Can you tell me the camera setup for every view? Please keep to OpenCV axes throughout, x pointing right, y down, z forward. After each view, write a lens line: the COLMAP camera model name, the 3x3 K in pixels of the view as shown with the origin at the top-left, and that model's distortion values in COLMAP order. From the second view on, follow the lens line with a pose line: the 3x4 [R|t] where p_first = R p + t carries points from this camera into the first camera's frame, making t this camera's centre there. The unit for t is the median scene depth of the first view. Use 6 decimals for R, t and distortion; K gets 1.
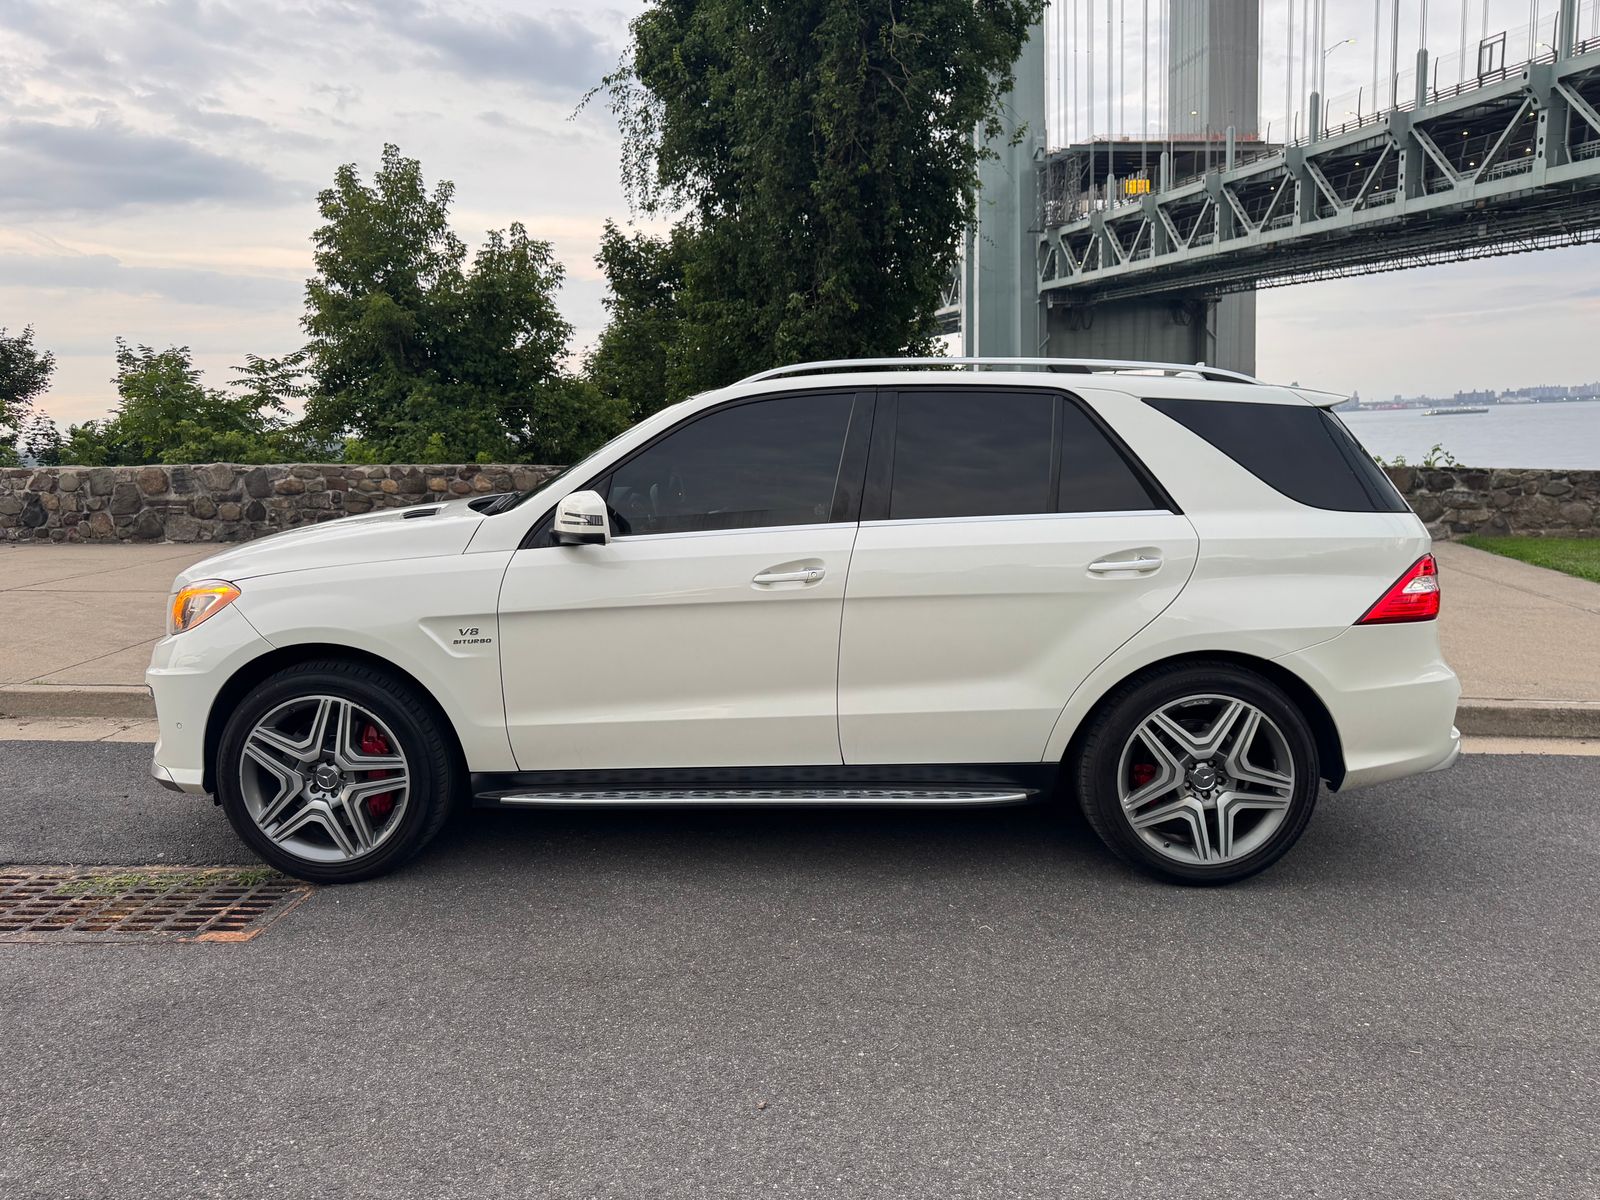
lens RADIAL K [[1137.9, 0, 794.1], [0, 1137.9, 599.4], [0, 0, 1]] dist [0.022563, -0.026821]
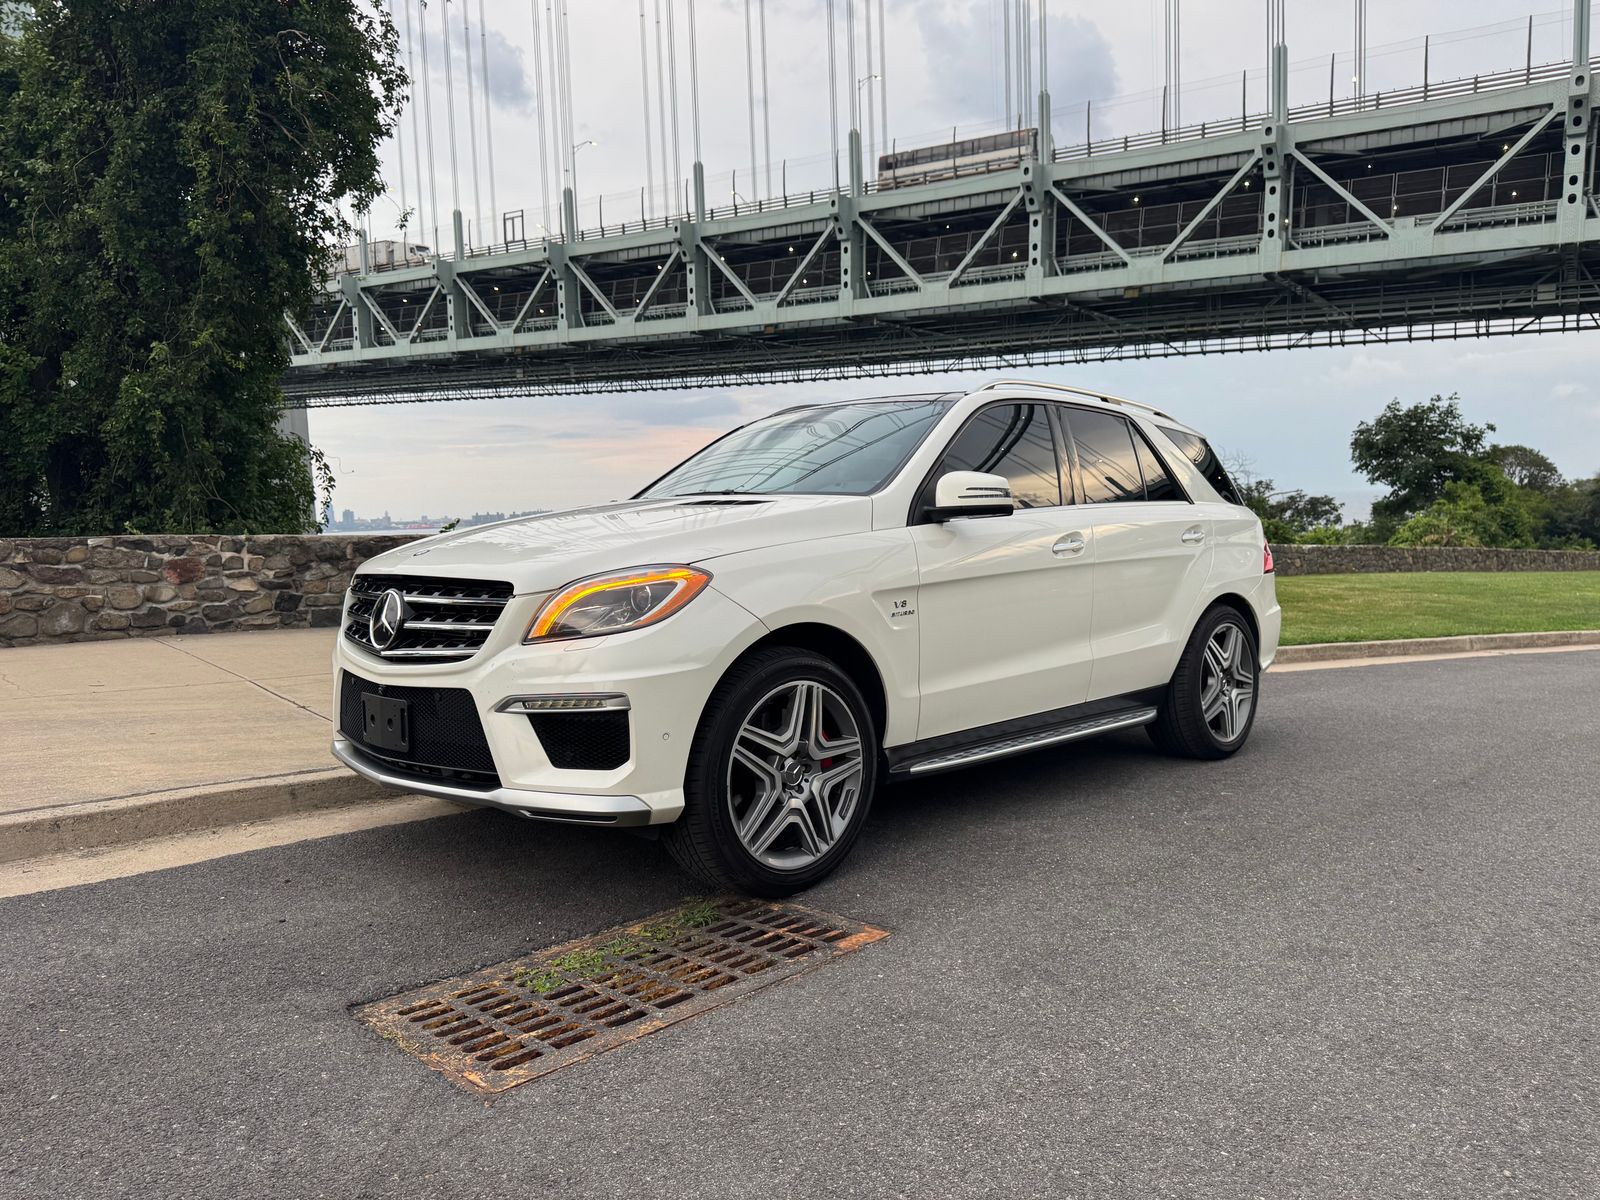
lens RADIAL K [[1137.9, 0, 803.1], [0, 1137.9, 612.2], [0, 0, 1]] dist [0.022563, -0.026821]
pose [[0.688975, -0.046508, 0.723292, -0.284625], [0.113111, 0.992611, -0.043919, 0.018583], [-0.715905, 0.112071, 0.689145, 0.096424]]
